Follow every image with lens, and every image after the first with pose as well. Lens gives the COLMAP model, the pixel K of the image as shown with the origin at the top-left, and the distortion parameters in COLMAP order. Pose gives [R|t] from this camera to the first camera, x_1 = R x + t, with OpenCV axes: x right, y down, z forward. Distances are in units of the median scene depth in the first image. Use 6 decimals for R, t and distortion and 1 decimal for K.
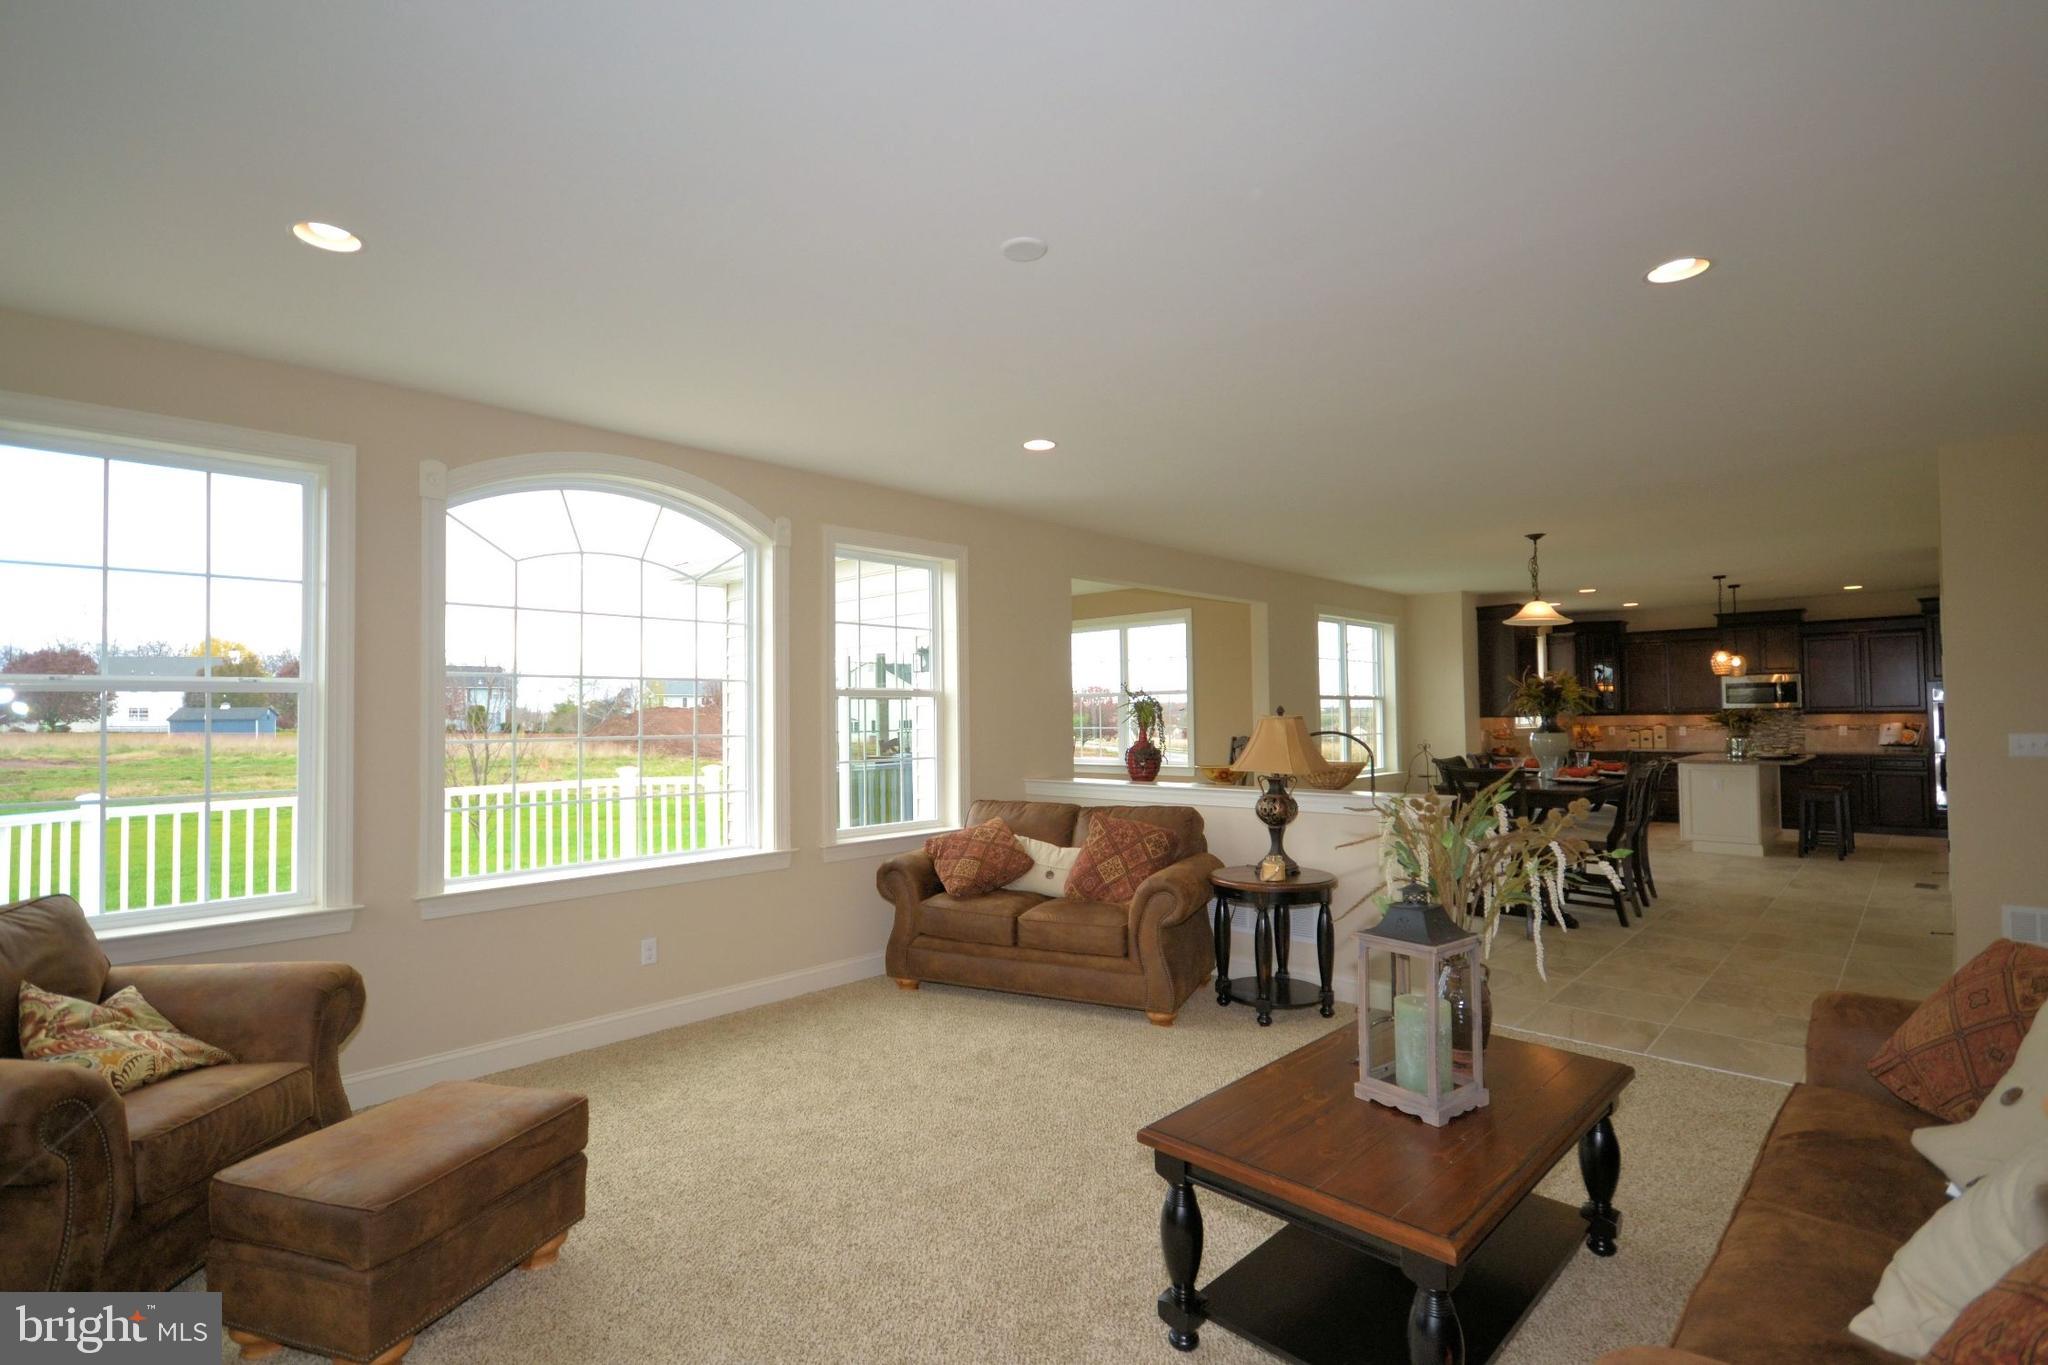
lens RADIAL K [[968.0, 0, 1017.3], [0, 968.0, 689.6], [0, 0, 1]] dist [-0.001590, 0.000075]
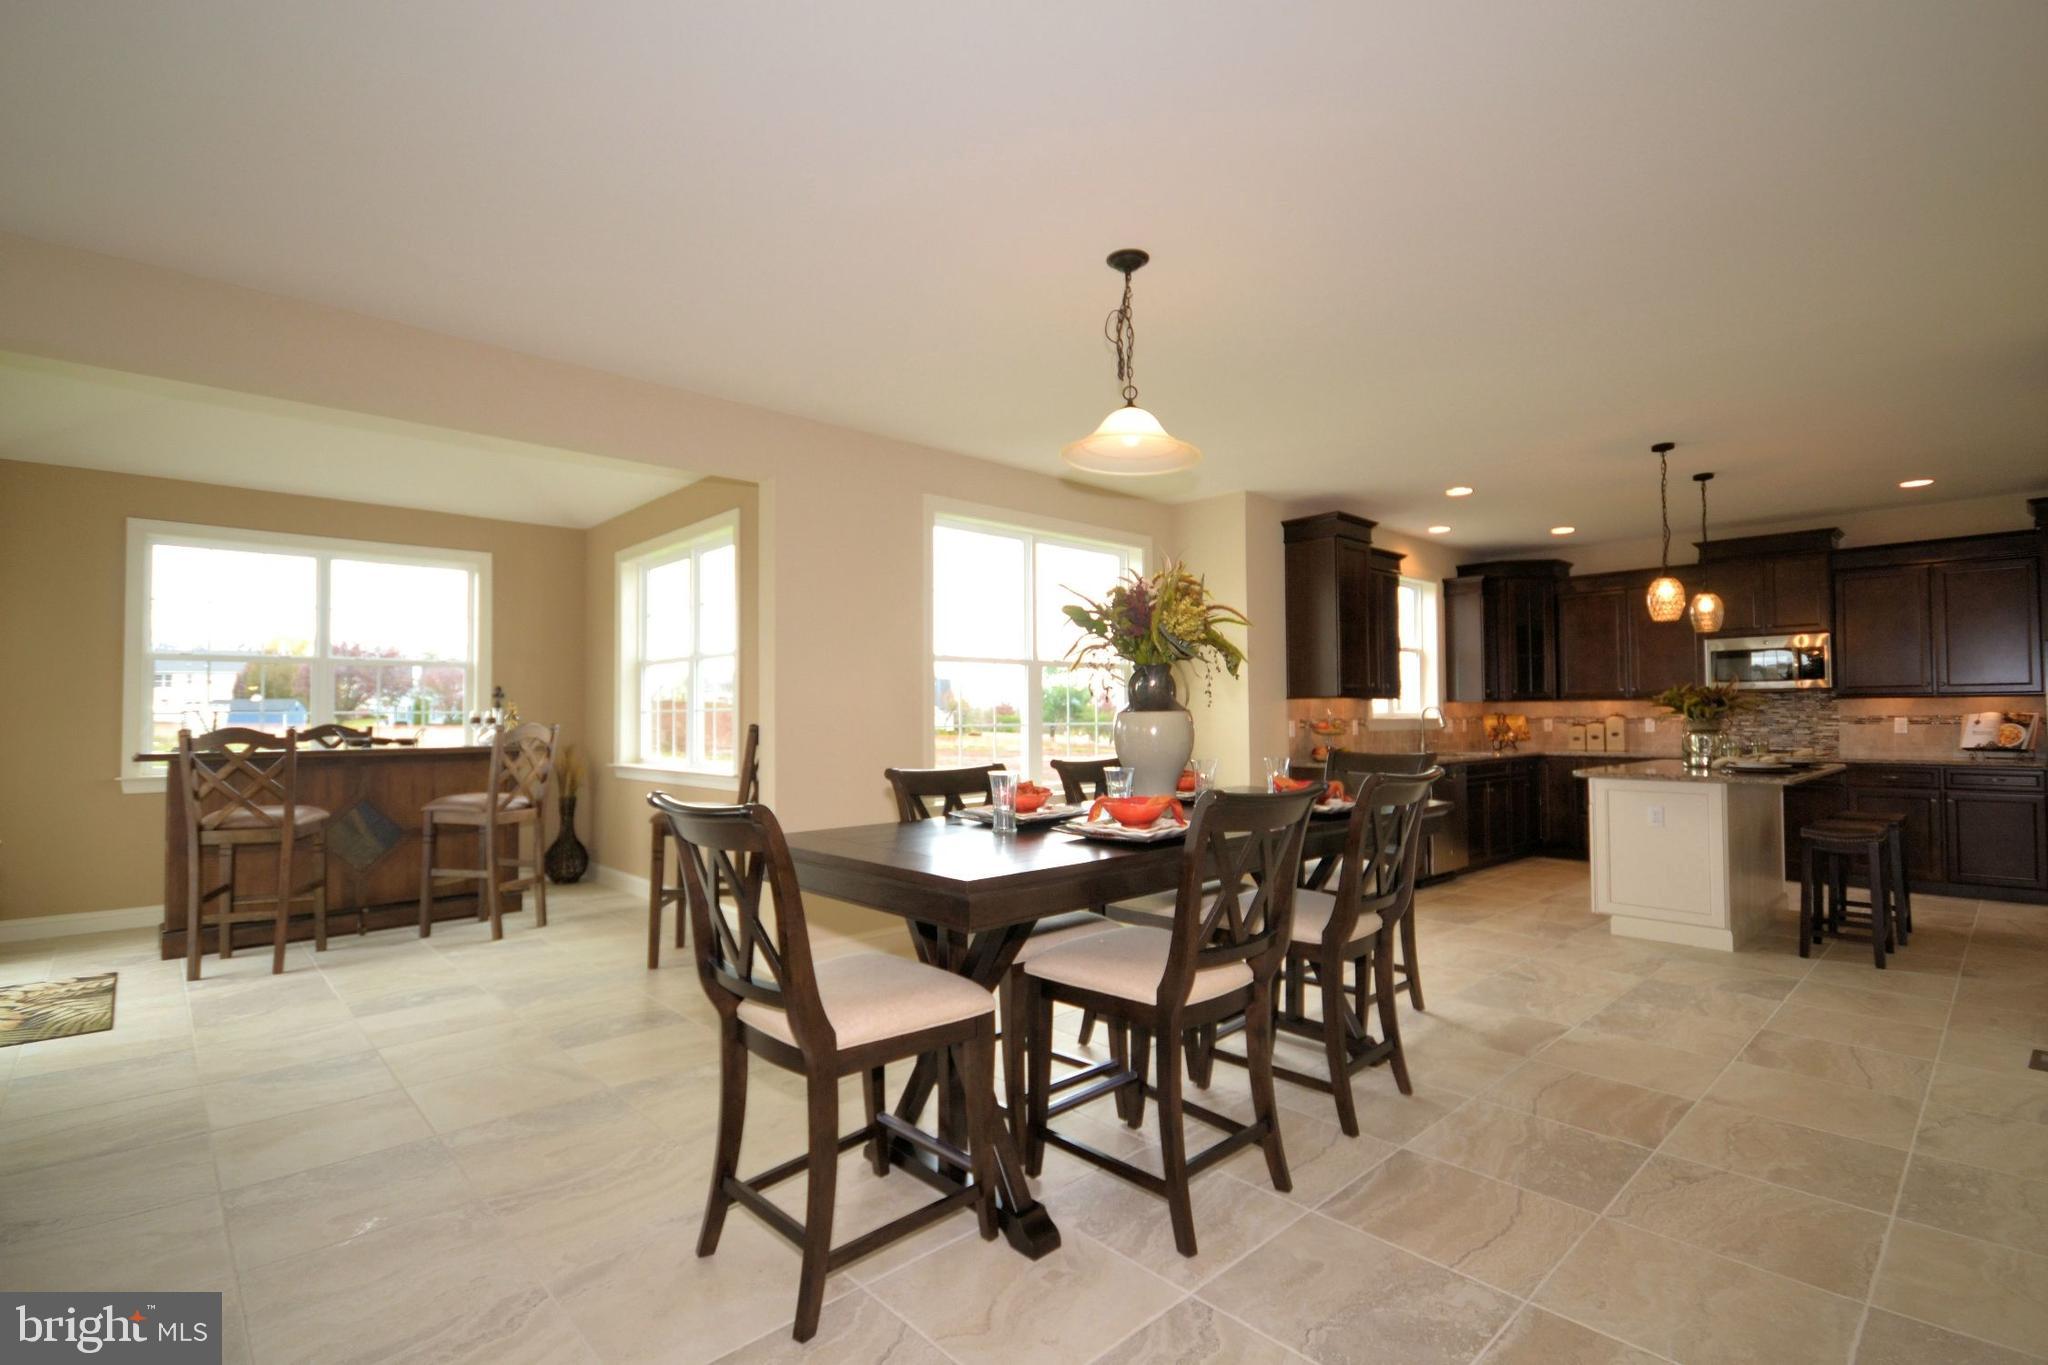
lens RADIAL K [[968.0, 0, 1024.5], [0, 968.0, 698.6], [0, 0, 1]] dist [-0.001590, 0.000075]
pose [[0.998877, 0.003936, -0.047223, 0.339893], [-0.003448, 0.999940, 0.010398, 0.022239], [0.047262, -0.010223, 0.998830, 0.374034]]
